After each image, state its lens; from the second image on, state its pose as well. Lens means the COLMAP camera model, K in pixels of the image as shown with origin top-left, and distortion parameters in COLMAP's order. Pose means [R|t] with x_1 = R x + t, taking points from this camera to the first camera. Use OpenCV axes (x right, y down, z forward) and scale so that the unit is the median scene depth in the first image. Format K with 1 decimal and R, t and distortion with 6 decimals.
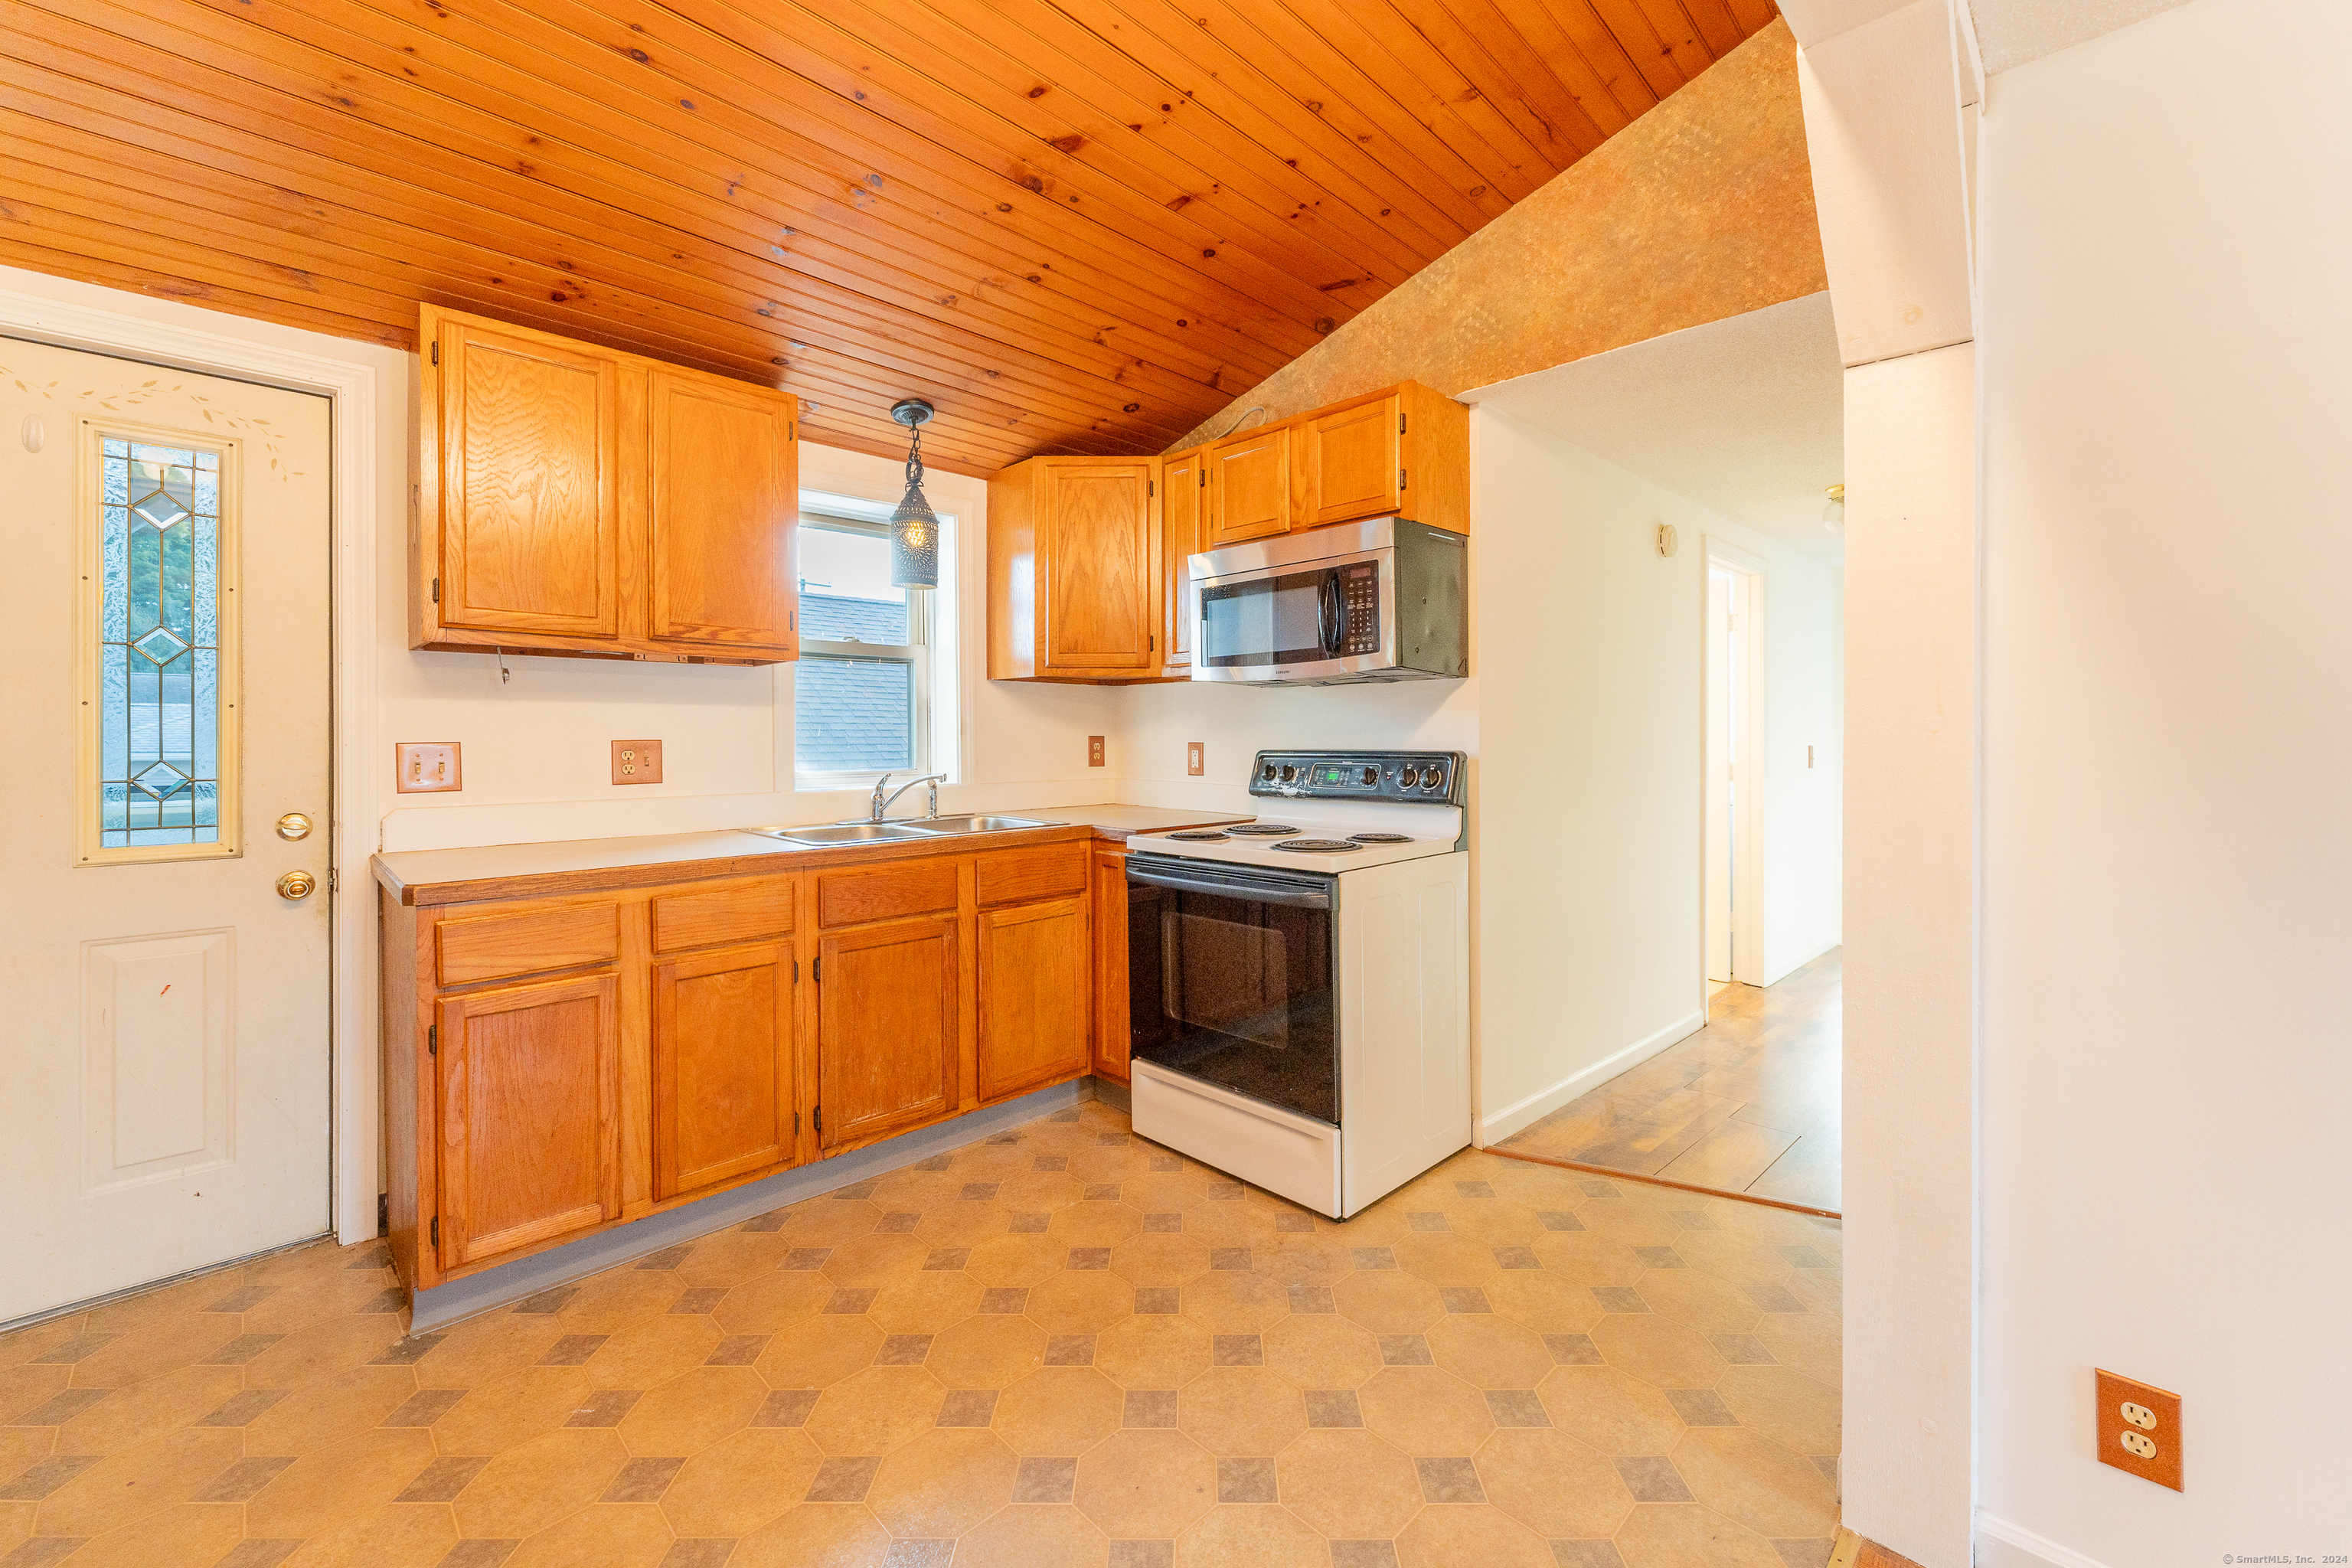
lens RADIAL K [[935.4, 0, 1181.1], [0, 935.4, 743.6], [0, 0, 1]] dist [-0.000830, -0.000298]
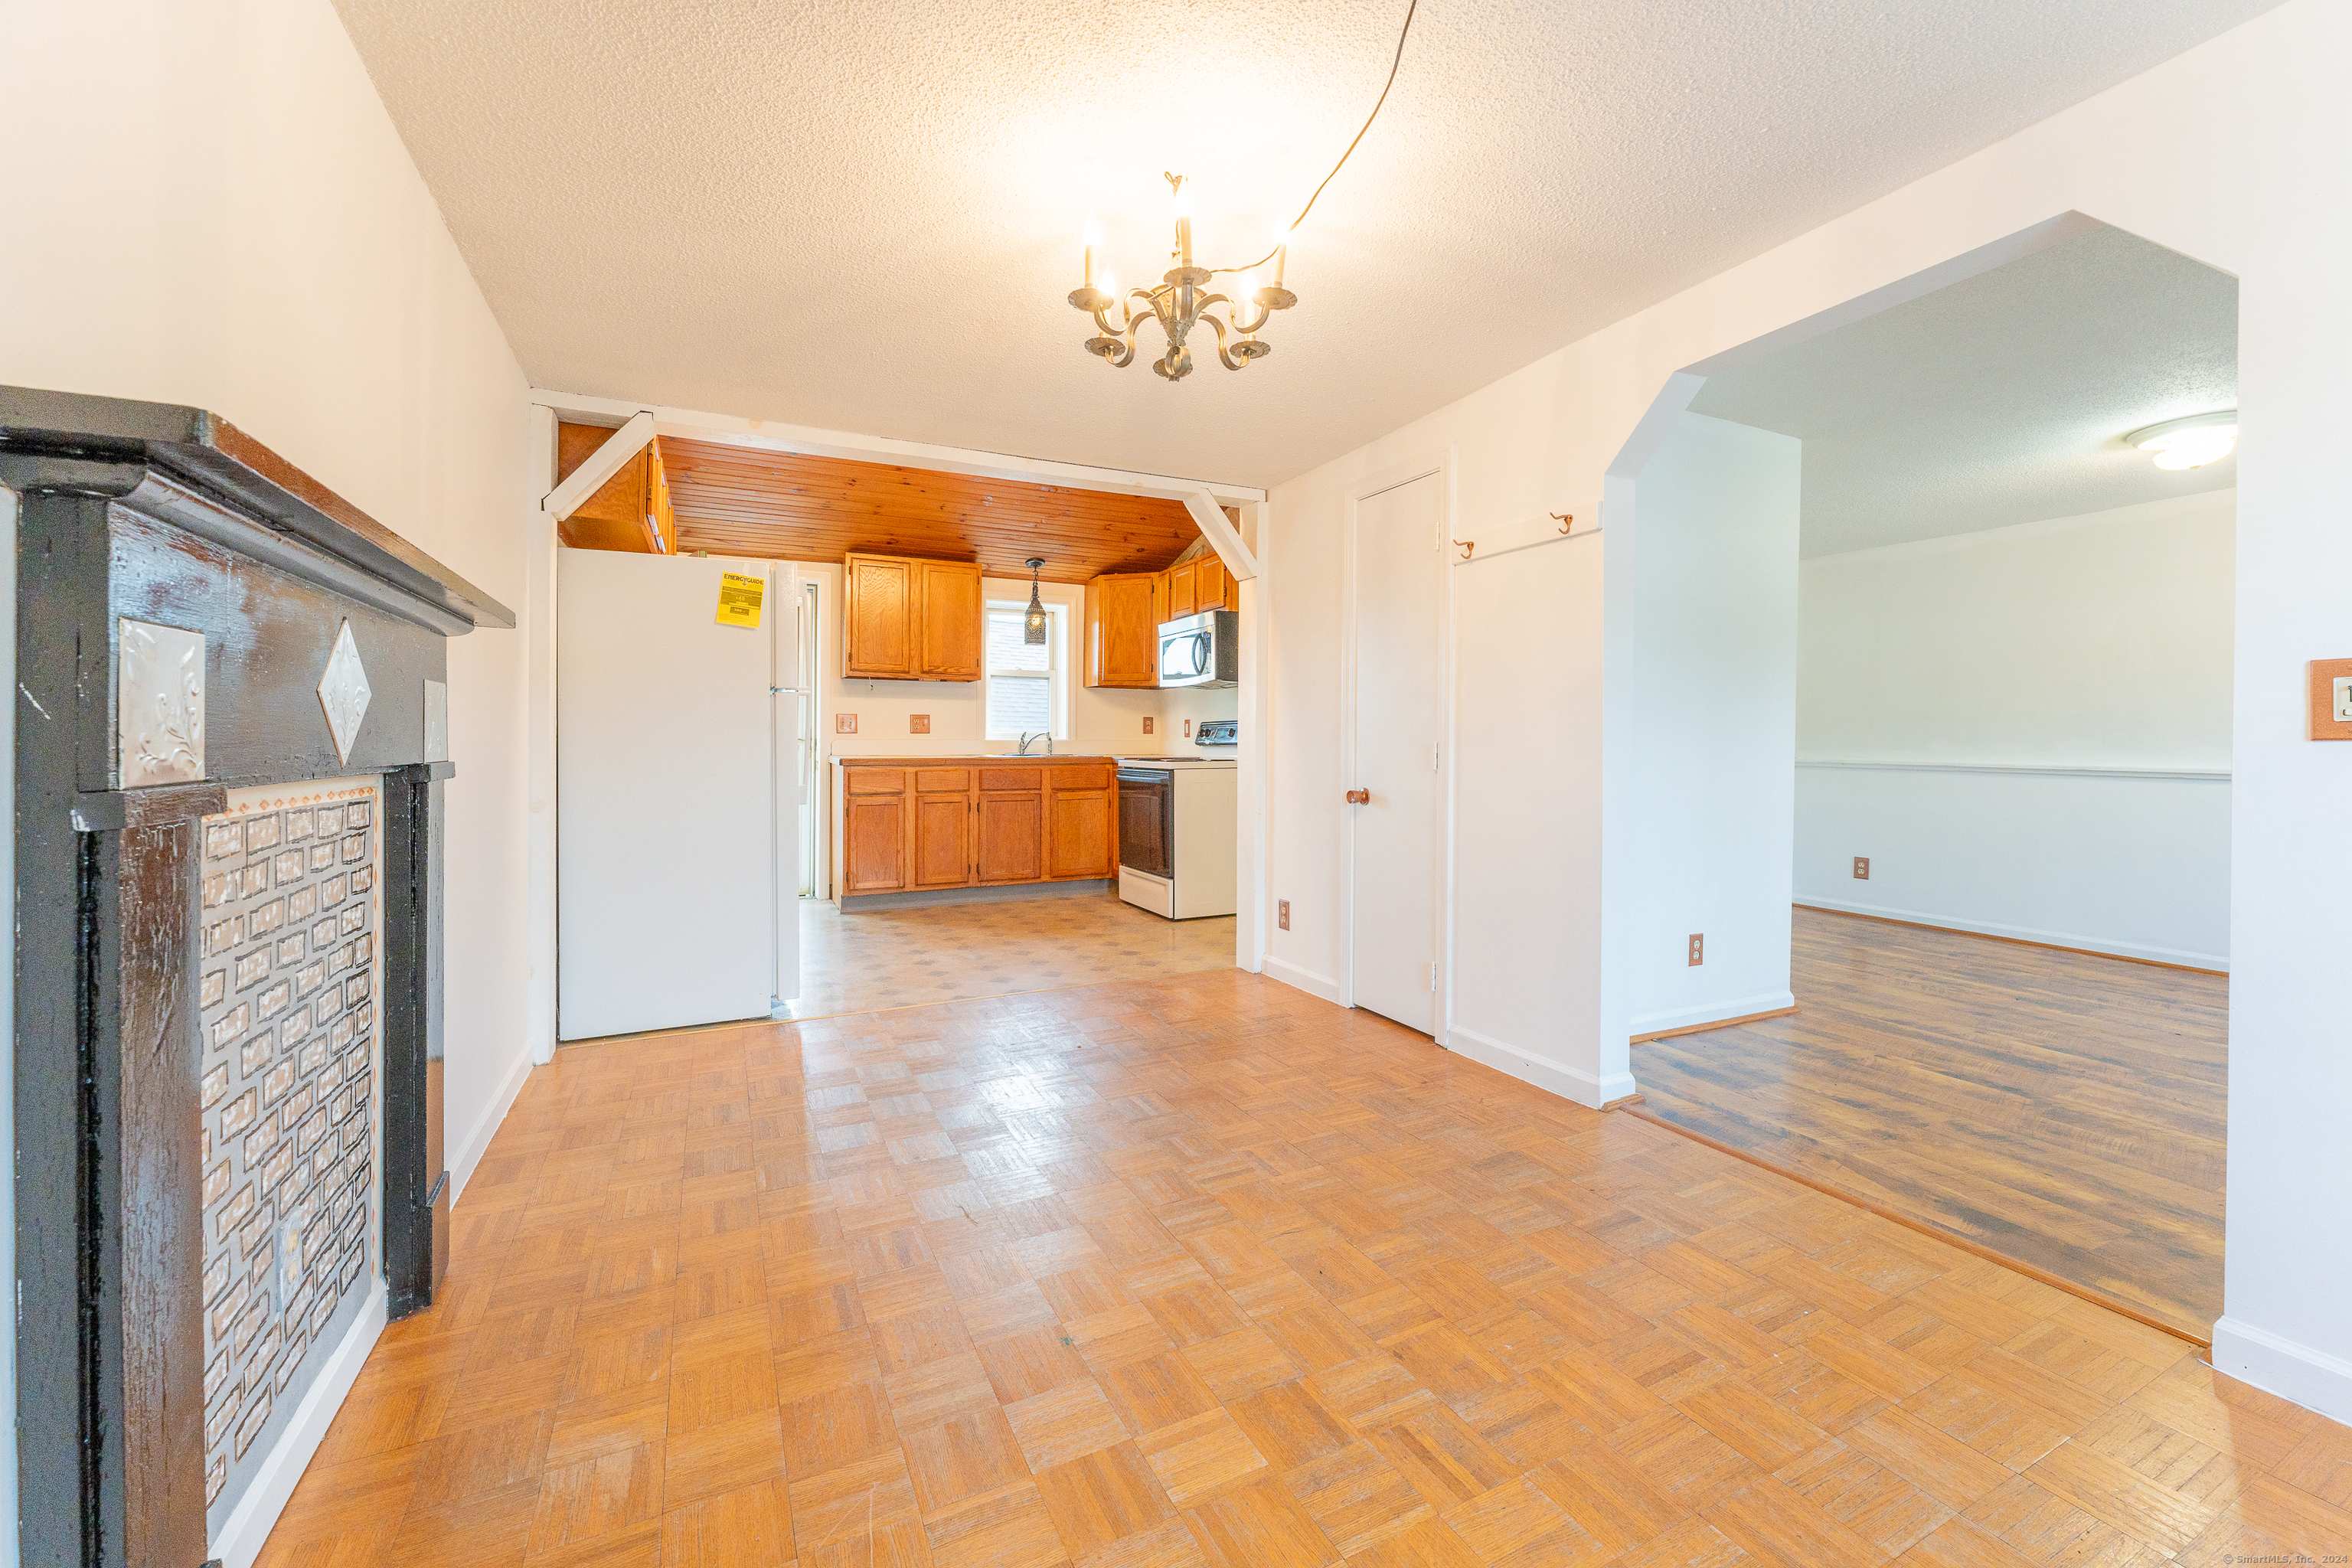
lens RADIAL K [[977.6, 0, 1191.8], [0, 977.6, 746.6], [0, 0, 1]] dist [-0.001347, -0.000332]
pose [[0.946094, 0.007729, -0.323799, 0.850697], [-0.009656, 0.999944, -0.004346, 0.079365], [0.323747, 0.007238, 0.946116, -1.089720]]
